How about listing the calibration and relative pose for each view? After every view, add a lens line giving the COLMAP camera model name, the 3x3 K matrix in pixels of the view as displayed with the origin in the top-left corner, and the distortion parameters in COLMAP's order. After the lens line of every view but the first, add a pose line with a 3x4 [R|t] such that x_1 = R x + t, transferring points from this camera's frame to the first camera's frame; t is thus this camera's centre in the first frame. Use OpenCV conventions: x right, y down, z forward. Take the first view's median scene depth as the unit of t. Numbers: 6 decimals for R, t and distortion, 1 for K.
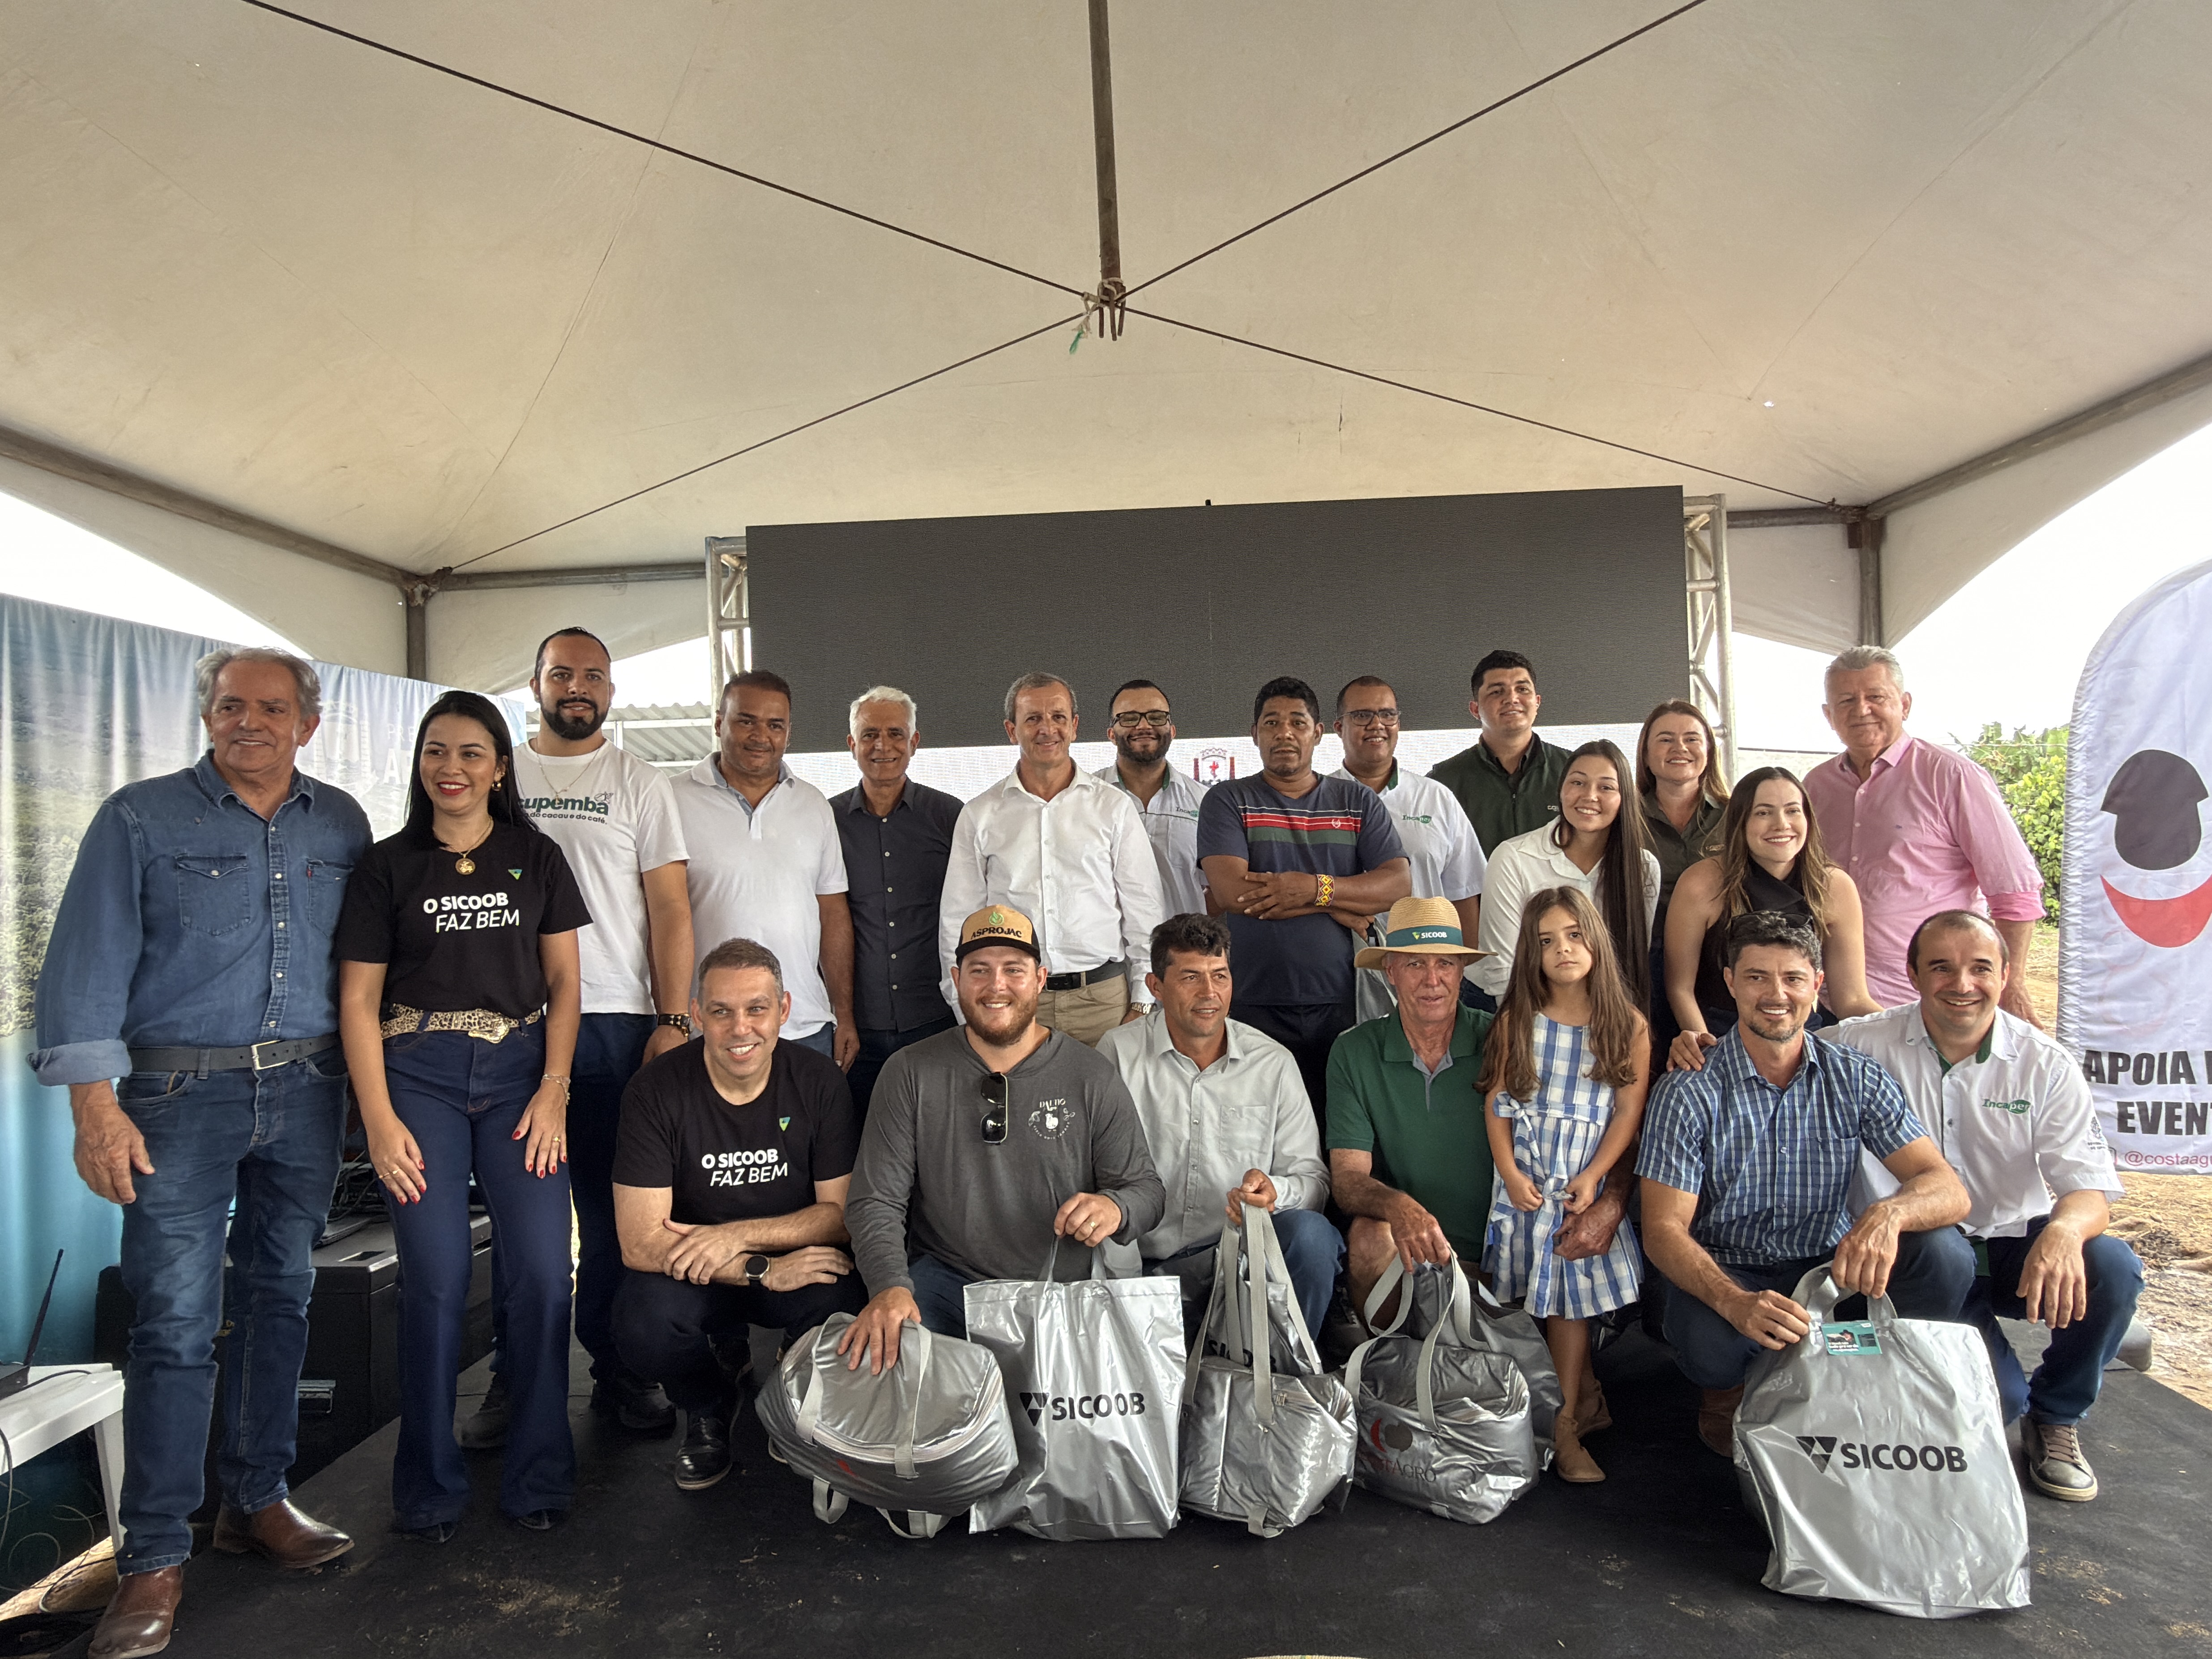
lens RADIAL K [[1432.2, 0, 1102.0], [0, 1432.2, 828.7], [0, 0, 1]] dist [-0.019760, 0.002606]
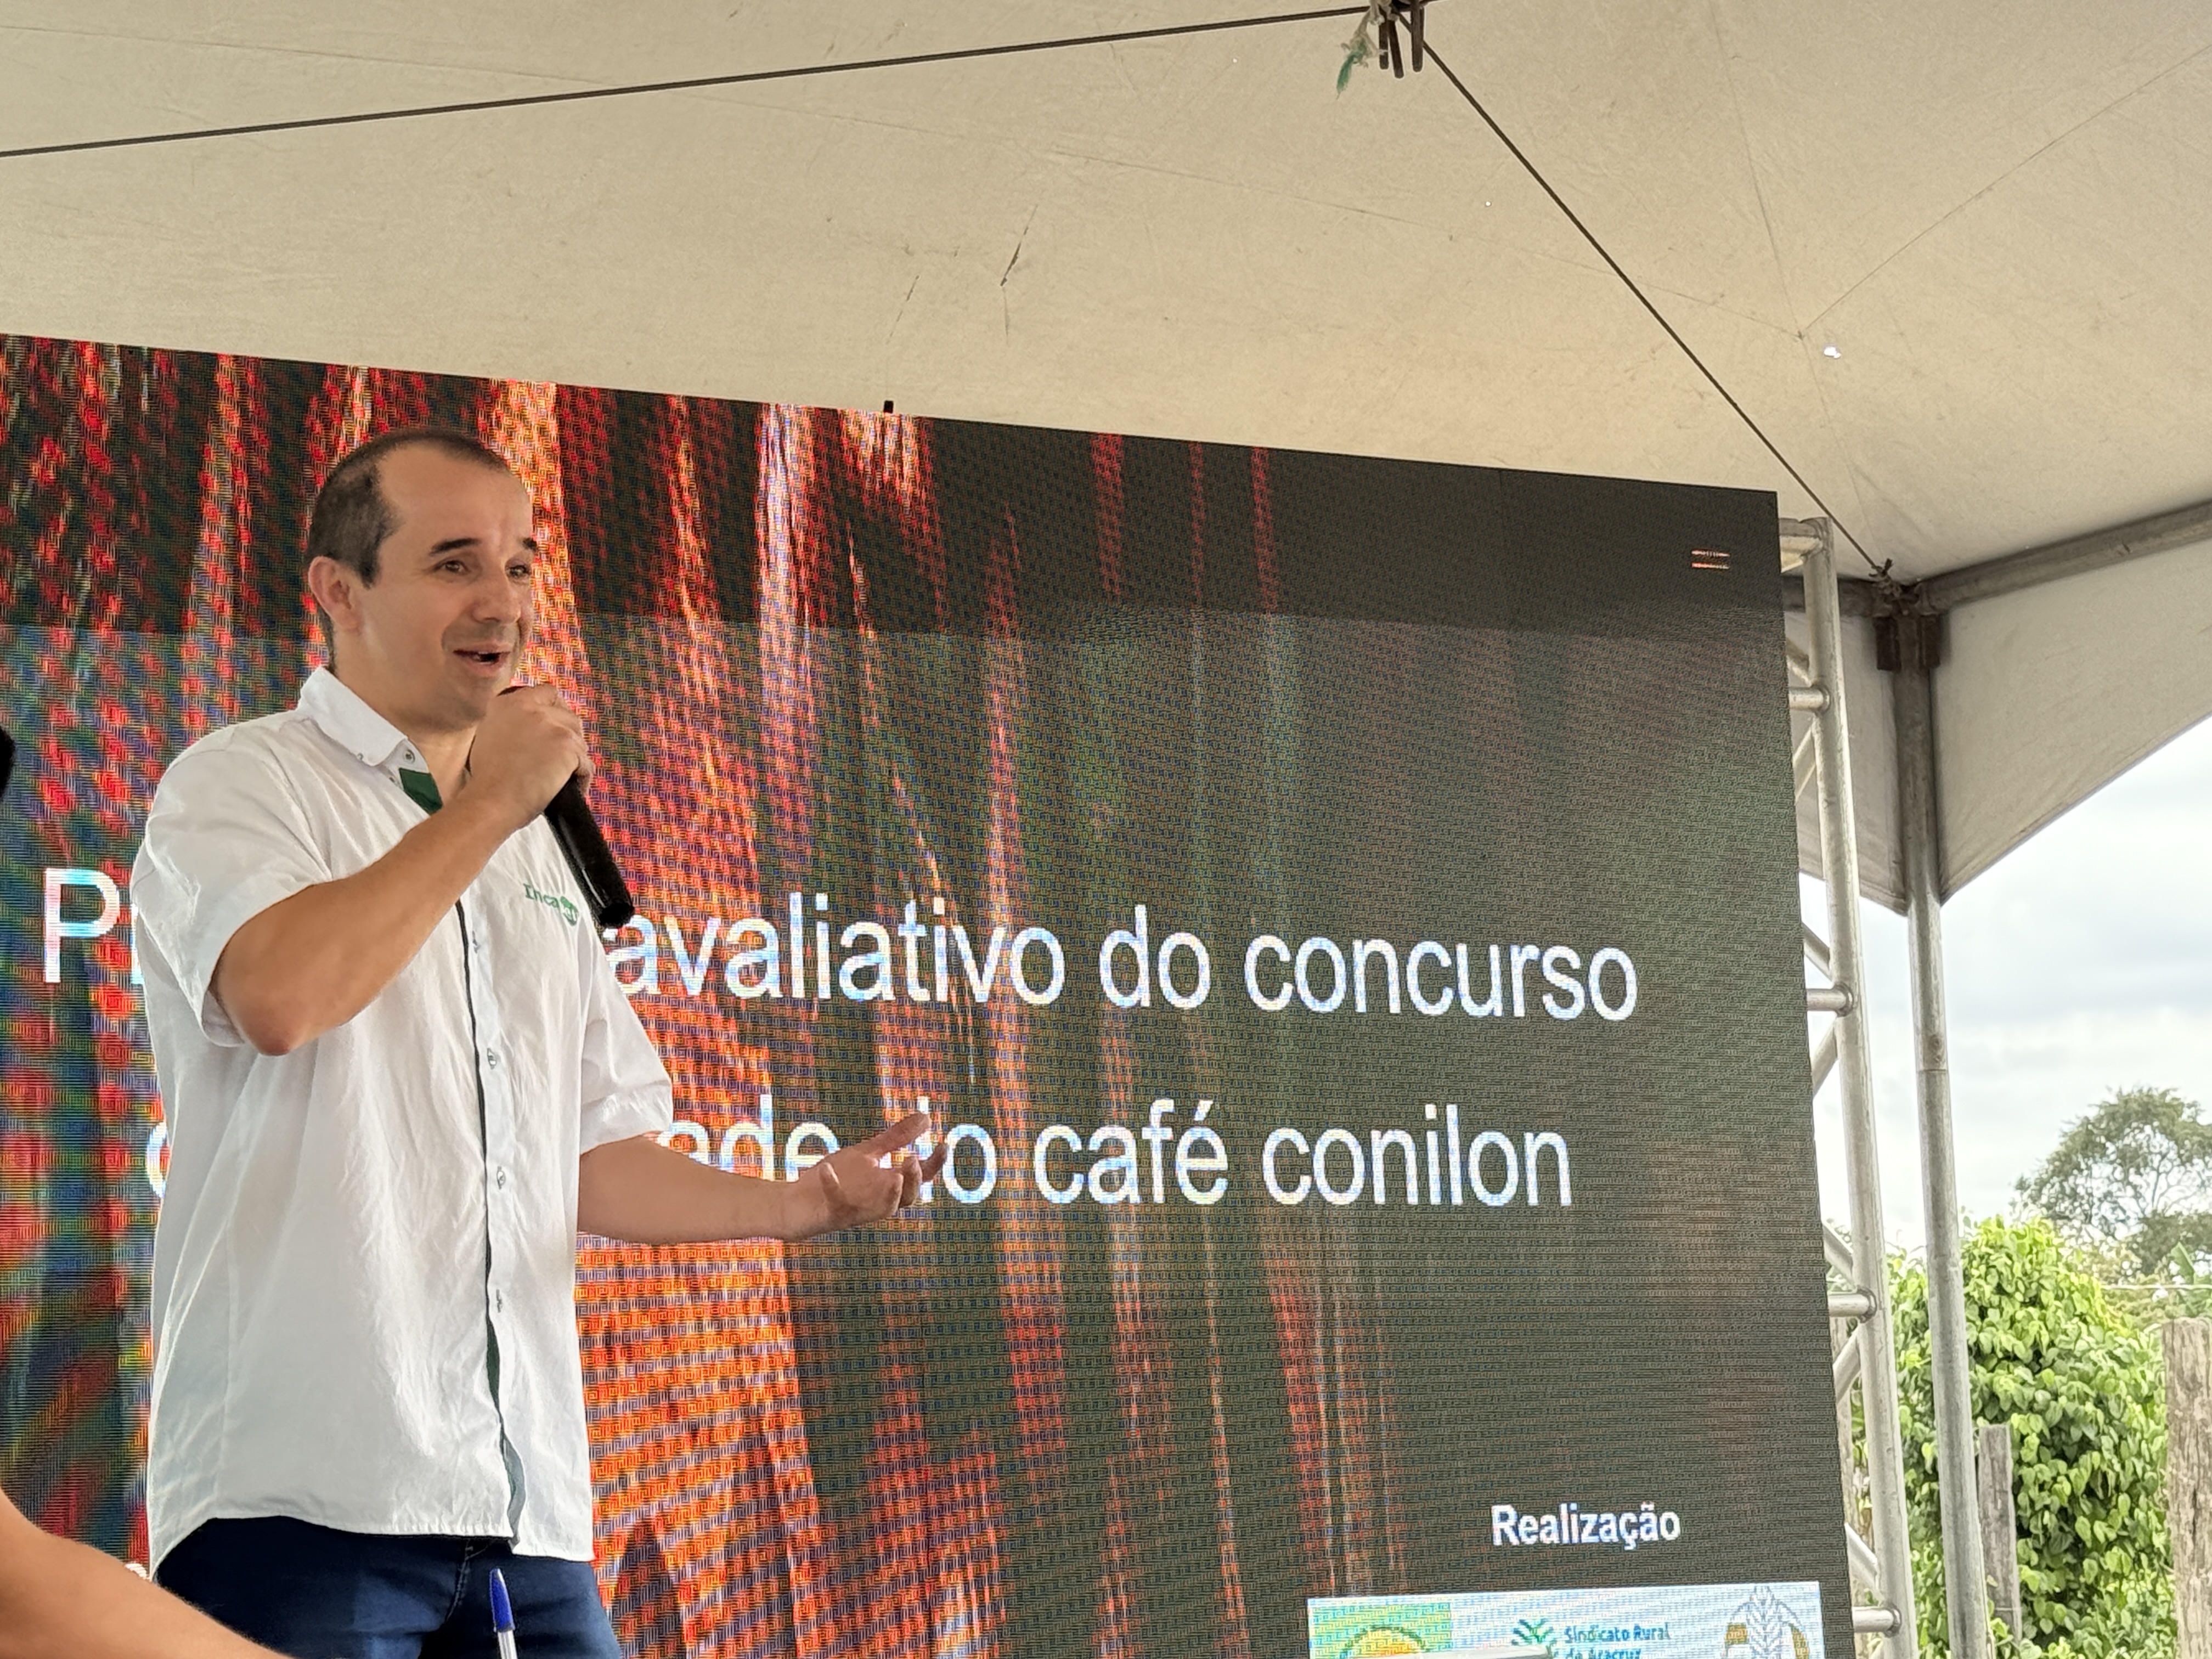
lens RADIAL K [[4615.9, 0, 1106.0], [0, 4615.9, 829.5], [0, 0, 1]] dist [0.051996, 0.537618]
pose [[0.867074, 0.080346, 0.491658, -0.529112], [-0.002009, 0.987465, -0.157827, 0.116129], [-0.498176, 0.135860, 0.856366, -0.211976]]
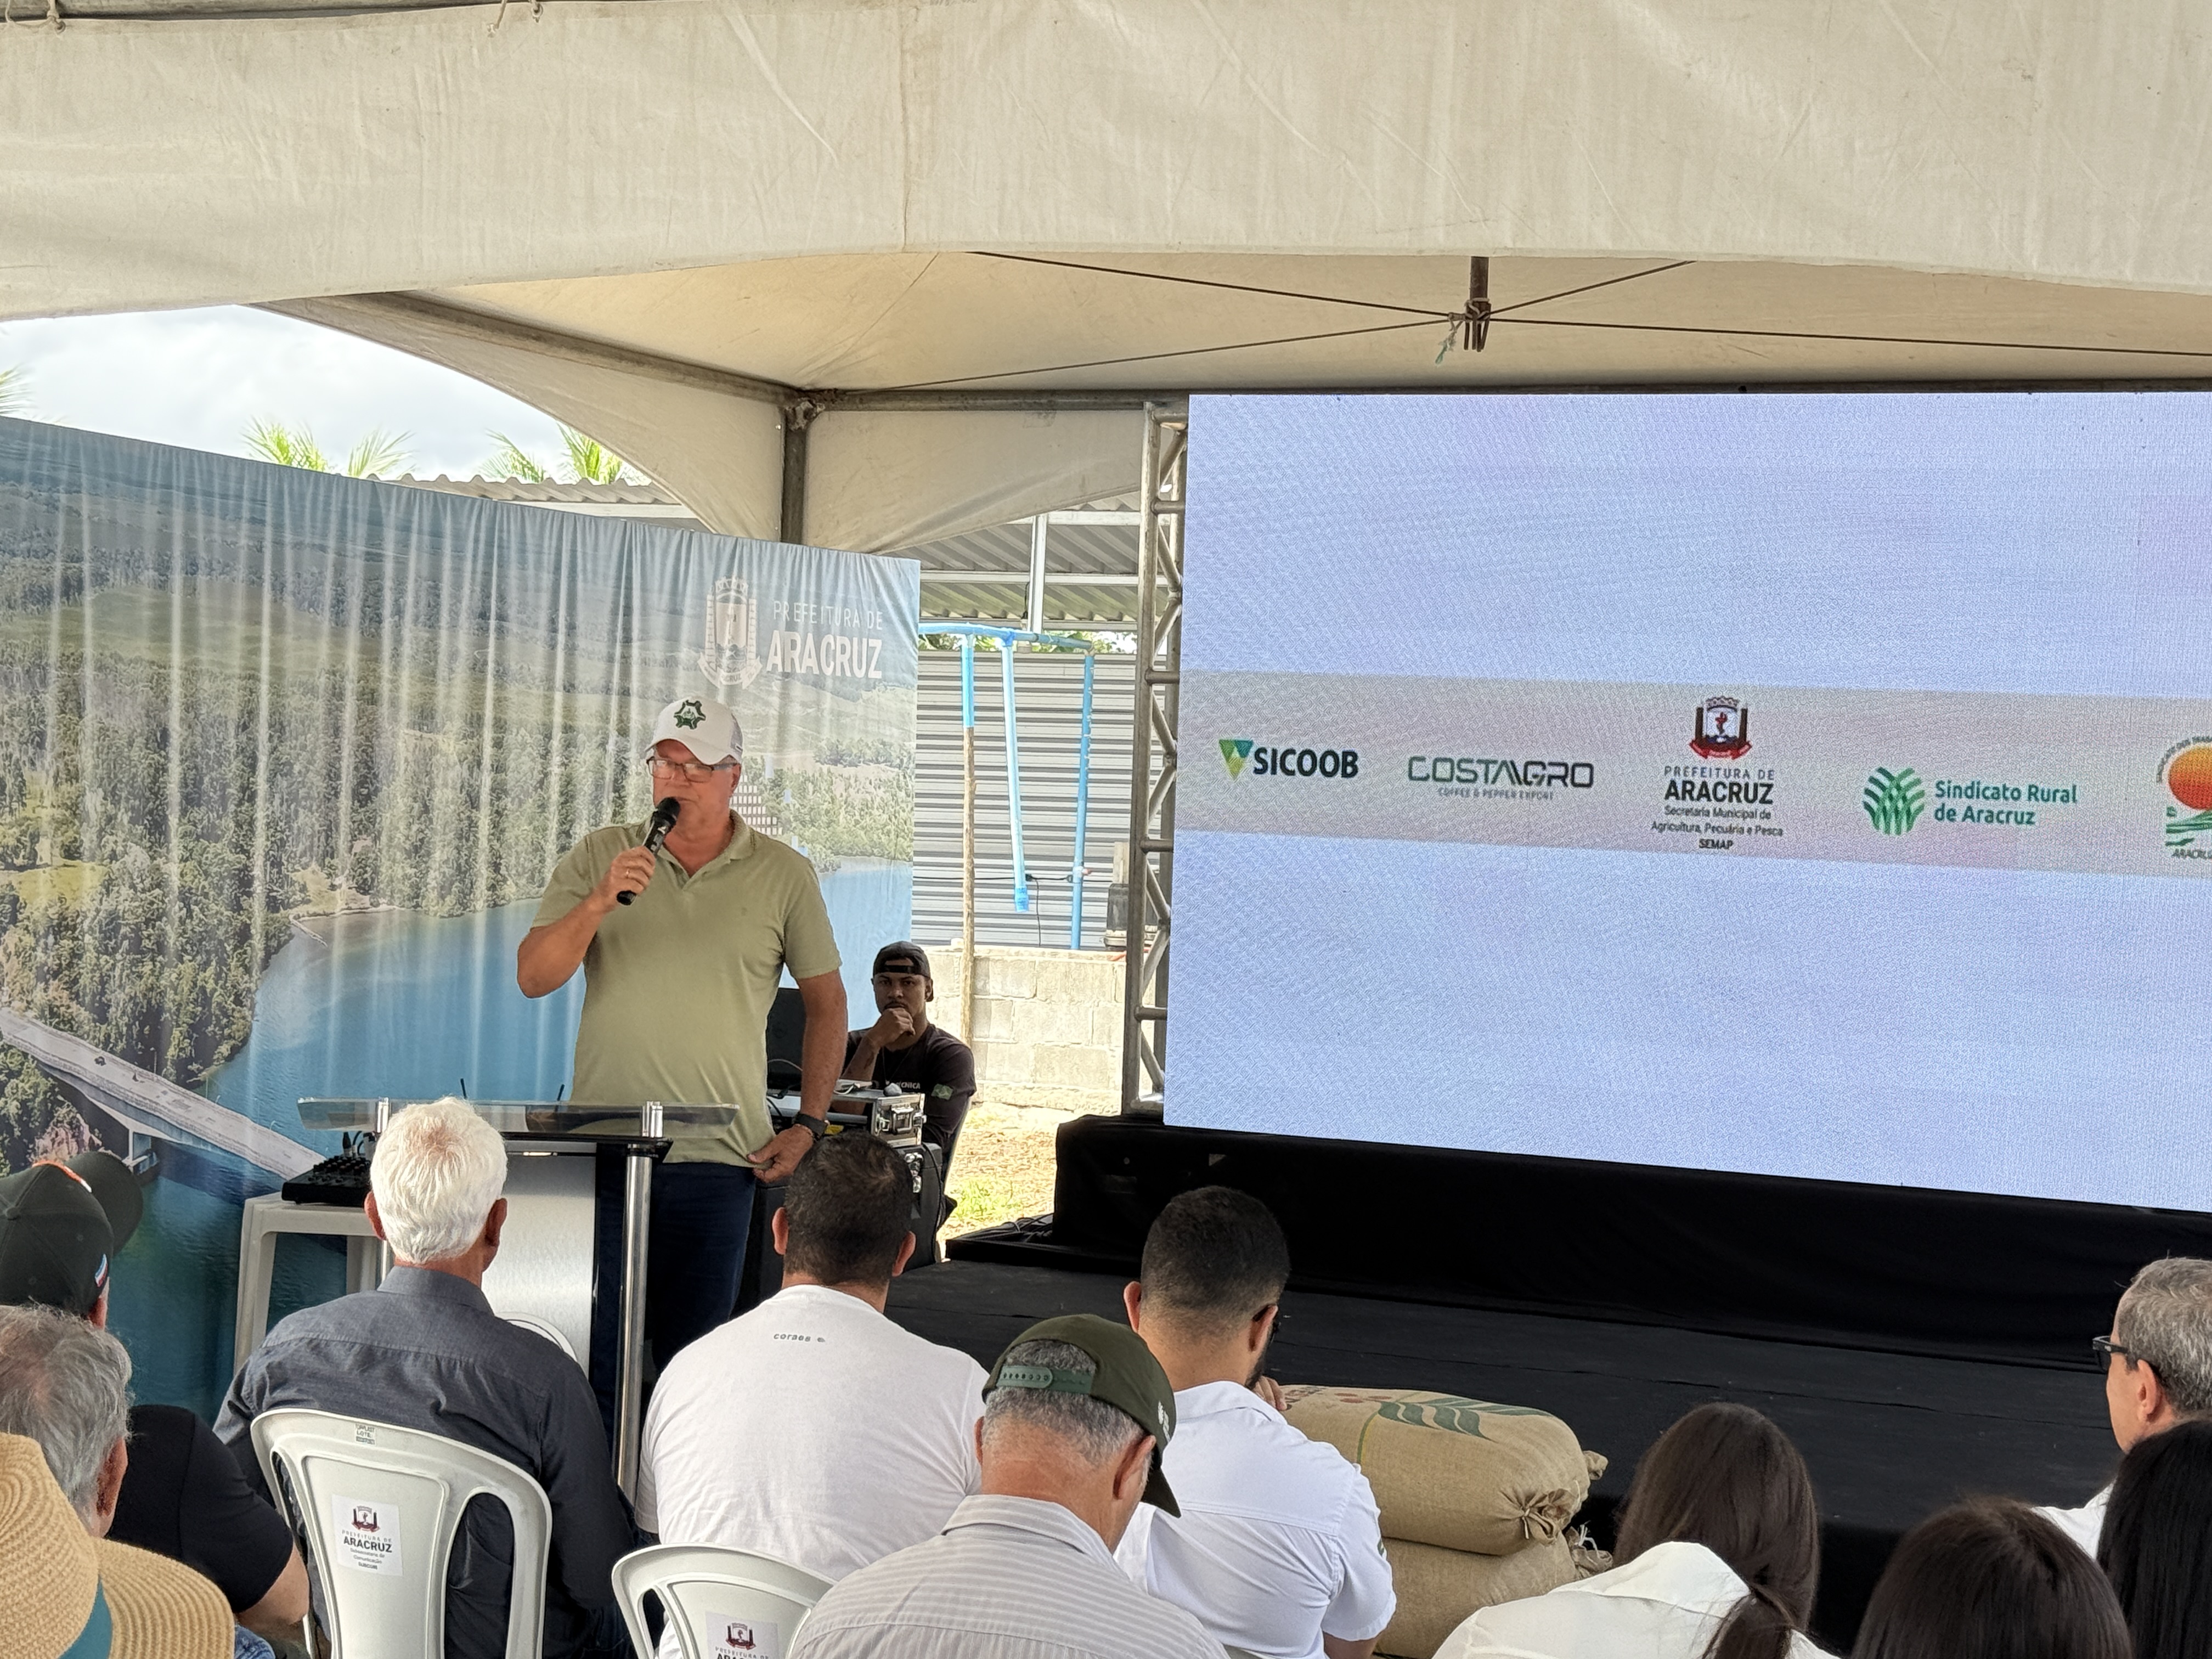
lens RADIAL K [[3628.3, 0, 1108.3], [0, 3628.3, 770.4], [0, 0, 1]] dist [0.166025, -0.146373]
pose [[0.952248, 0.070316, -0.297117, 0.347617], [-0.063595, 0.997455, 0.032239, -0.056279], [0.298628, -0.011804, 0.954297, -1.033776]]
